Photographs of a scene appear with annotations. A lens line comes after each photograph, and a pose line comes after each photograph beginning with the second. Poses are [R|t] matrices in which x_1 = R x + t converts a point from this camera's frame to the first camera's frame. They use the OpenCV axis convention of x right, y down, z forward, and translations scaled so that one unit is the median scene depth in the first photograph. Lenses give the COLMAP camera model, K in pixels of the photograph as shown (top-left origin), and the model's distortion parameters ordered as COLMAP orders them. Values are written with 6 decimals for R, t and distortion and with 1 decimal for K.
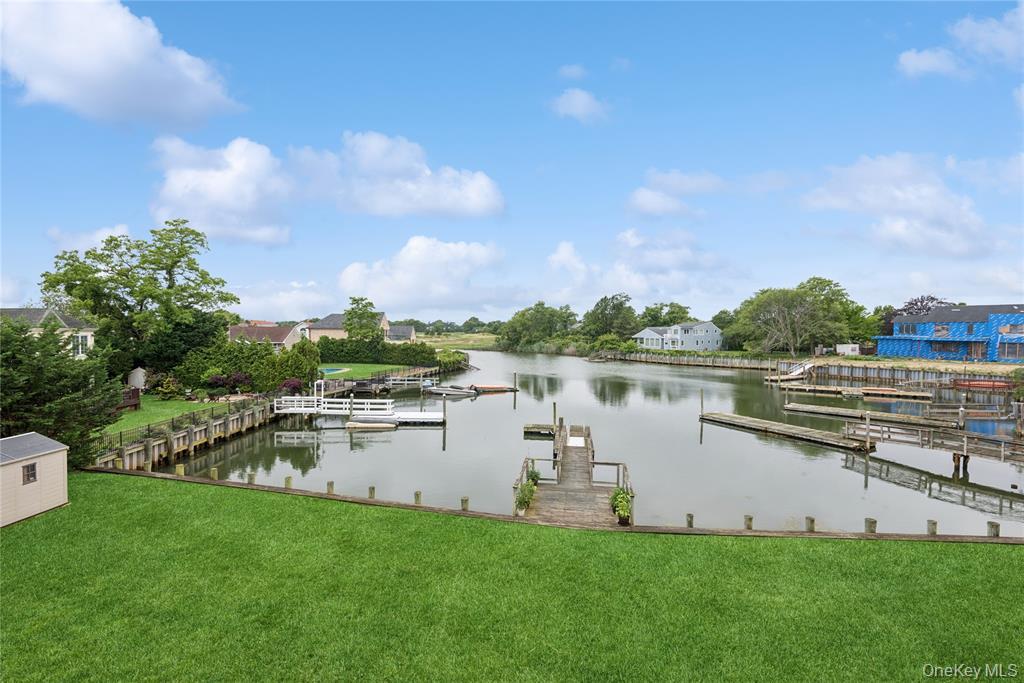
lens RADIAL K [[471.9, 0, 507.7], [0, 471.9, 338.1], [0, 0, 1]] dist [-0.004963, -0.005369]
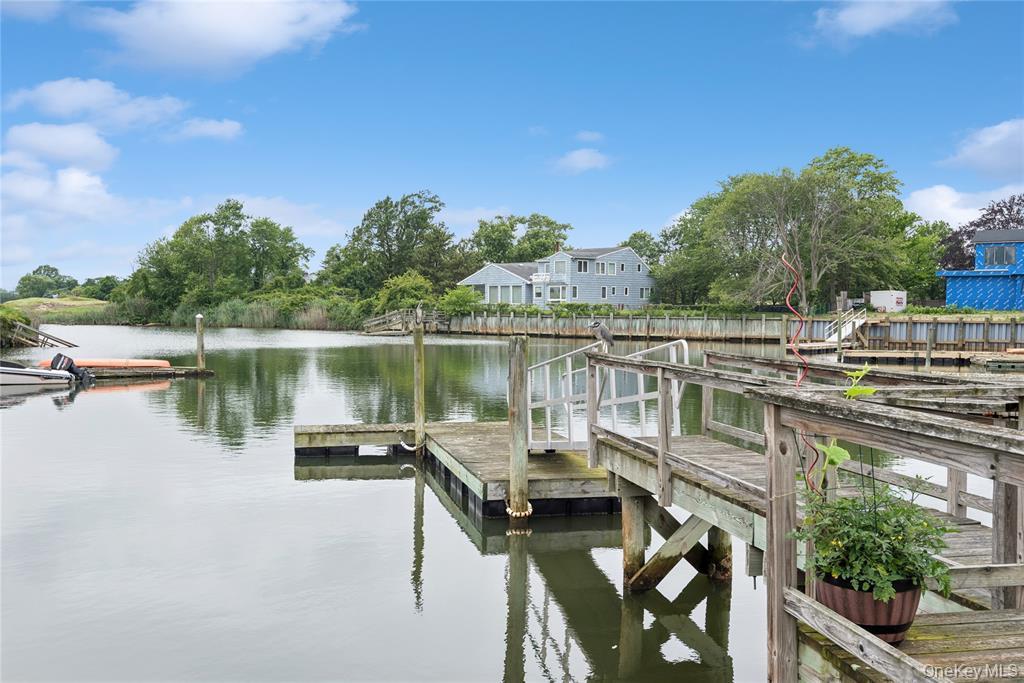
lens RADIAL K [[1003.1, 0, 521.3], [0, 1003.1, 343.0], [0, 0, 1]] dist [0.010055, 0.000000]
pose [[0.932225, -0.014643, 0.361582, -0.018573], [0.009416, 0.999824, 0.016213, 0.050210], [-0.361756, -0.011710, 0.932199, 0.169028]]
